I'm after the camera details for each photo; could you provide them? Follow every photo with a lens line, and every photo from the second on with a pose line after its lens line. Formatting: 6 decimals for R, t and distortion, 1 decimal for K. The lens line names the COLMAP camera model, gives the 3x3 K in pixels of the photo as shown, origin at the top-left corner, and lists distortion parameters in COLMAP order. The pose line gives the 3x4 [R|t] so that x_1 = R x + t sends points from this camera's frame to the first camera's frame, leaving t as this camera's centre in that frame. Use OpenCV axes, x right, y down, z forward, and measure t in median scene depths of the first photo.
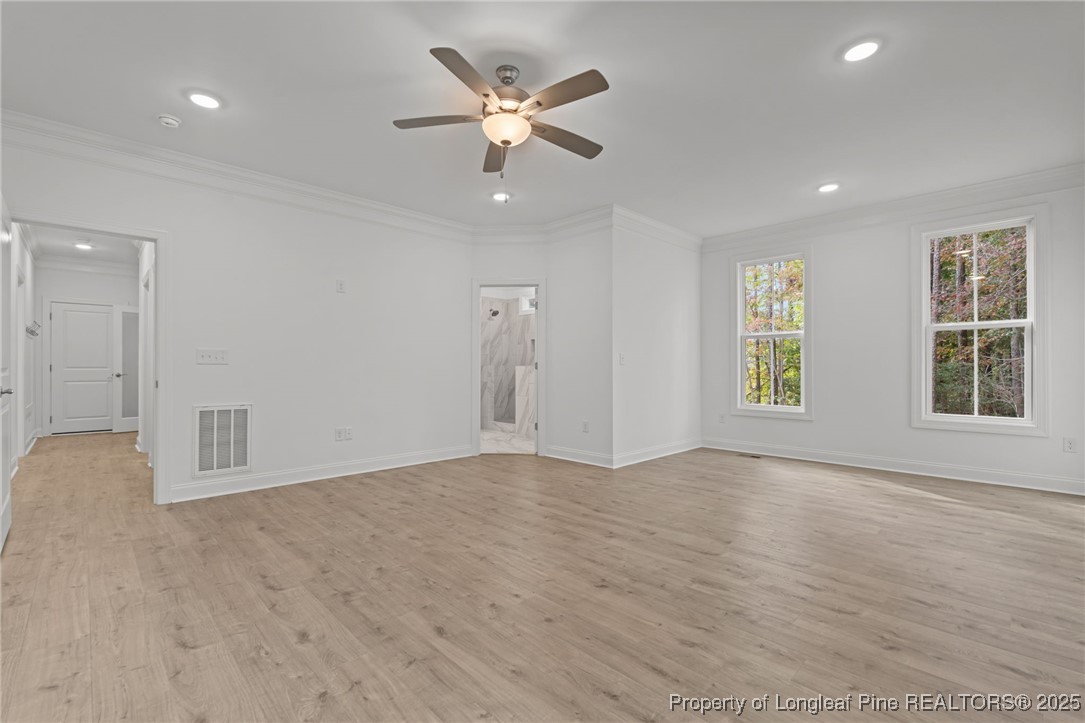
lens RADIAL K [[477.2, 0, 537.9], [0, 477.2, 365.9], [0, 0, 1]] dist [-0.011686, 0.000126]
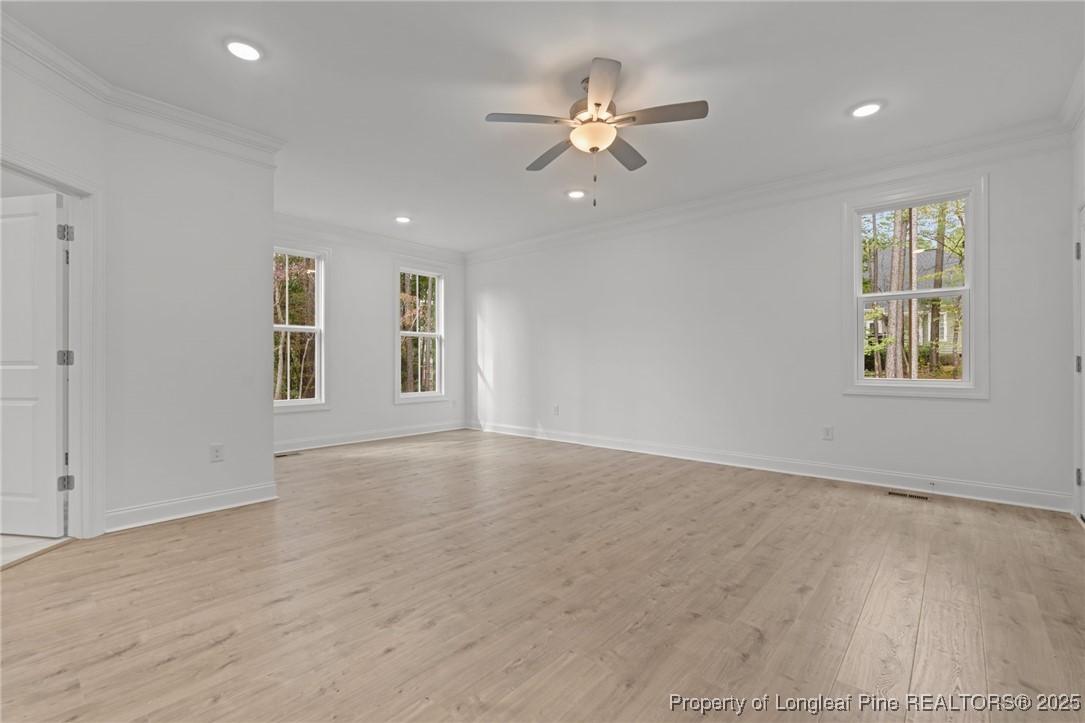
lens RADIAL K [[477.2, 0, 538.8], [0, 477.2, 359.8], [0, 0, 1]] dist [-0.011686, 0.000126]
pose [[-0.083019, 0.003326, 0.996542, -1.117084], [-0.002052, 0.999992, -0.003508, 0.005433], [-0.996546, -0.002336, -0.083012, 1.213898]]
